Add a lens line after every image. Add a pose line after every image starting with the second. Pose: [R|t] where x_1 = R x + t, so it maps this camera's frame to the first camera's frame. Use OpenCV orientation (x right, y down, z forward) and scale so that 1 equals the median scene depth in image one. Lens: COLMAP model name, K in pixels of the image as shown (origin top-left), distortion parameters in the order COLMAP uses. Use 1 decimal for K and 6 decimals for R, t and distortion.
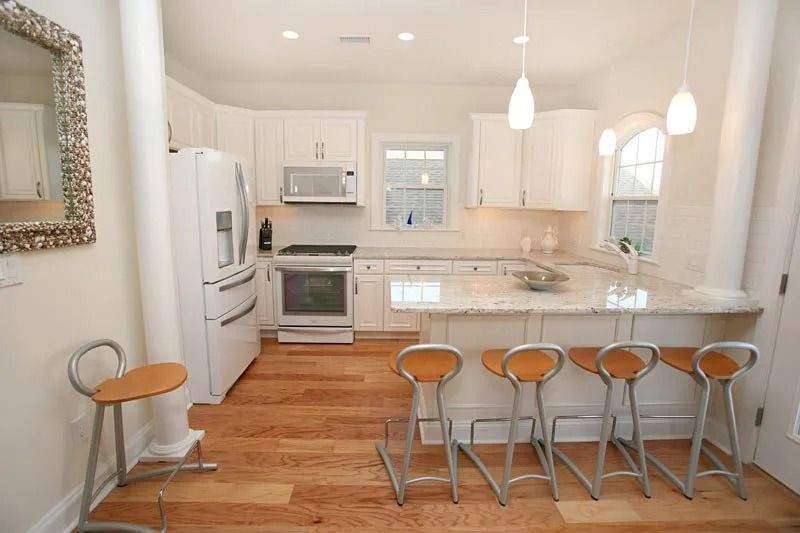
lens RADIAL K [[391.4, 0, 400.0], [0, 391.4, 266.5], [0, 0, 1]] dist [-0.049338, 0.016260]
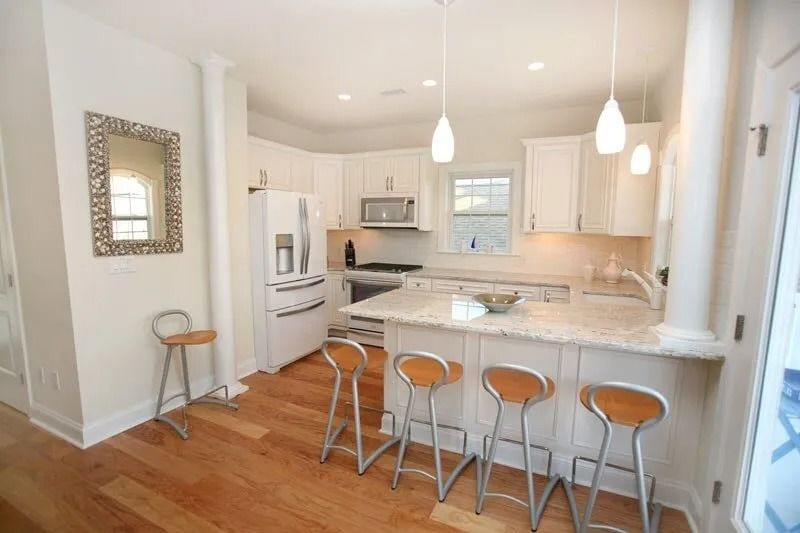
lens RADIAL K [[387.0, 0, 393.2], [0, 387.0, 277.2], [0, 0, 1]] dist [-0.049234, 0.001108]
pose [[0.882392, 0.056997, -0.467050, 0.499255], [-0.072601, 0.997241, -0.015466, 0.003785], [0.464880, 0.047555, 0.884096, -0.026609]]
